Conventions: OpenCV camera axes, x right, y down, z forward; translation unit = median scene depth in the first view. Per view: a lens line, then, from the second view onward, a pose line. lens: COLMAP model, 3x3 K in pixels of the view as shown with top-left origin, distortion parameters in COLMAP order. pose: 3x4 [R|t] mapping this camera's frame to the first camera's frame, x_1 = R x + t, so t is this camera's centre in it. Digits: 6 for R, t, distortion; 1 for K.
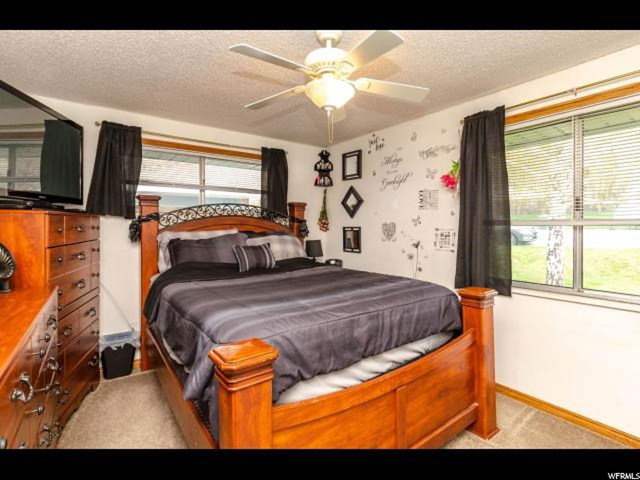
lens RADIAL K [[312.4, 0, 327.3], [0, 312.4, 227.4], [0, 0, 1]] dist [0.000218, -0.001300]
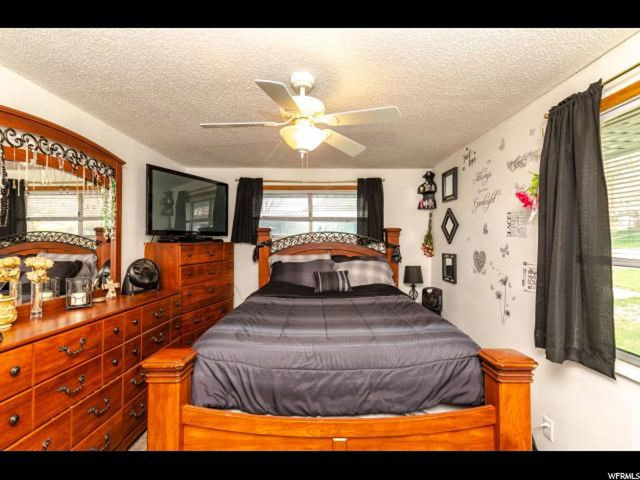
lens RADIAL K [[294.3, 0, 321.2], [0, 294.3, 239.2], [0, 0, 1]] dist [-0.001672, 0.001143]
pose [[0.798102, -0.001323, -0.602520, 0.345641], [-0.008727, 0.999867, -0.013755, -0.033645], [0.602459, 0.016236, 0.797985, 0.123195]]
